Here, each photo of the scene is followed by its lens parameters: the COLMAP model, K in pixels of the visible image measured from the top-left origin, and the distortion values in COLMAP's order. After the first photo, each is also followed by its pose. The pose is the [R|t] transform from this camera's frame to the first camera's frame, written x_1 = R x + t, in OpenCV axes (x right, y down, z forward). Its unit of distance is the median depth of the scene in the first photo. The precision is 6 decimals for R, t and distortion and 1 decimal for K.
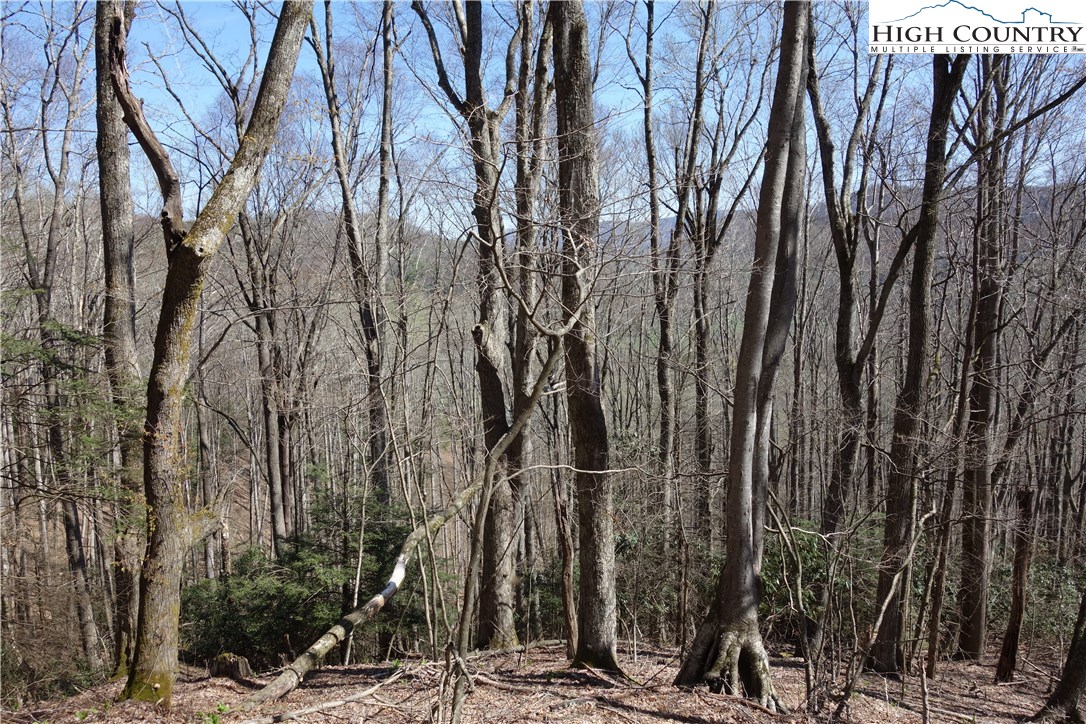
lens RADIAL K [[867.7, 0, 548.1], [0, 867.7, 370.7], [0, 0, 1]] dist [-0.010016, -0.006595]
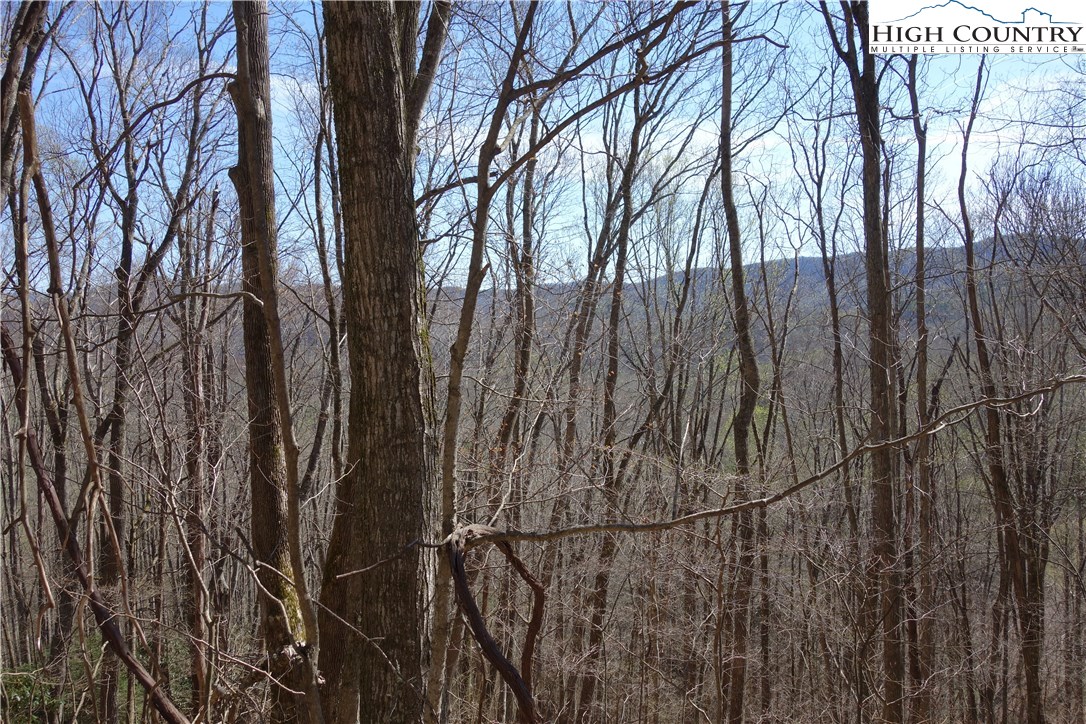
lens RADIAL K [[867.7, 0, 548.1], [0, 867.7, 370.7], [0, 0, 1]] dist [-0.010016, -0.006595]
pose [[0.704175, -0.012928, 0.709909, -0.040598], [0.085652, 0.994079, -0.066857, -0.081771], [-0.704841, 0.107884, 0.701113, -0.389344]]
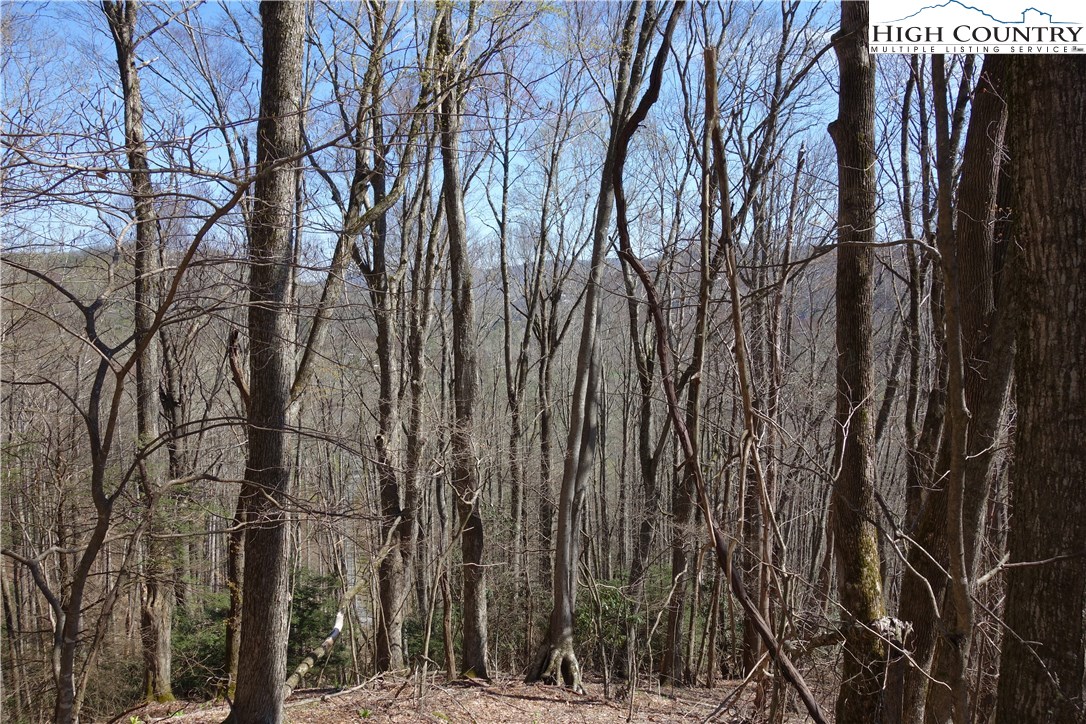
lens RADIAL K [[867.7, 0, 548.1], [0, 867.7, 370.7], [0, 0, 1]] dist [-0.010016, -0.006595]
pose [[0.984693, 0.012224, 0.173867, -0.056451], [-0.003324, 0.998673, -0.051384, -0.081885], [-0.174264, 0.050020, 0.983428, -0.362521]]
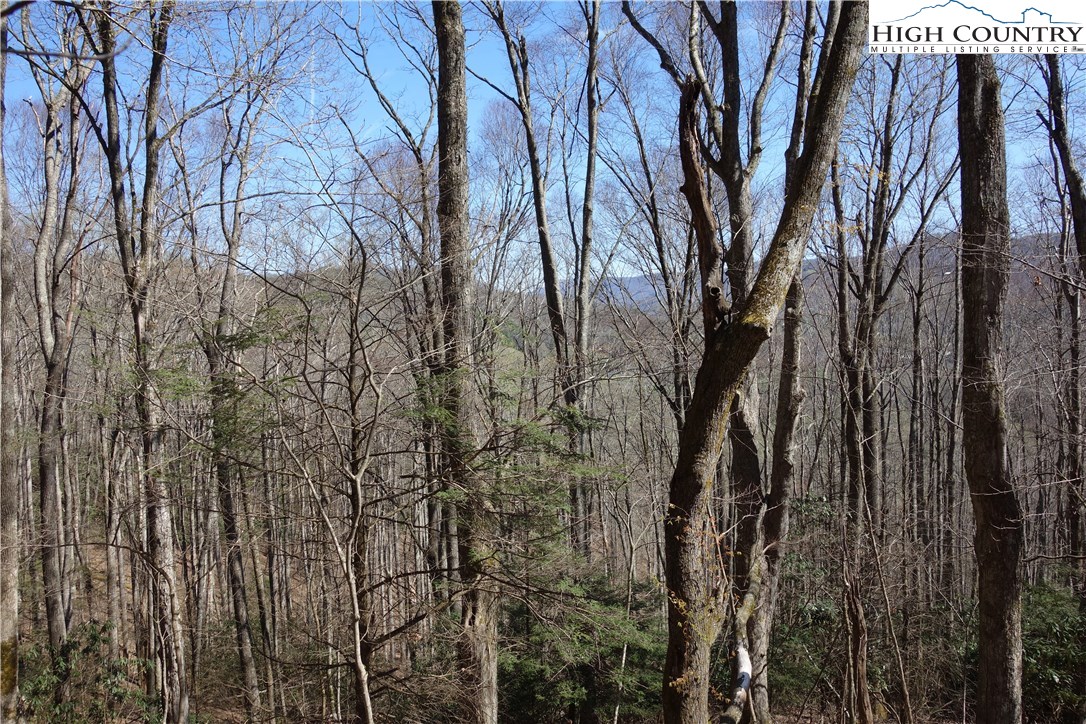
lens RADIAL K [[867.7, 0, 548.1], [0, 867.7, 370.7], [0, 0, 1]] dist [-0.010016, -0.006595]
pose [[0.998198, -0.000797, -0.059993, -0.220419], [-0.002701, 0.998301, -0.058209, -0.016352], [0.059937, 0.058266, 0.996500, 0.030809]]
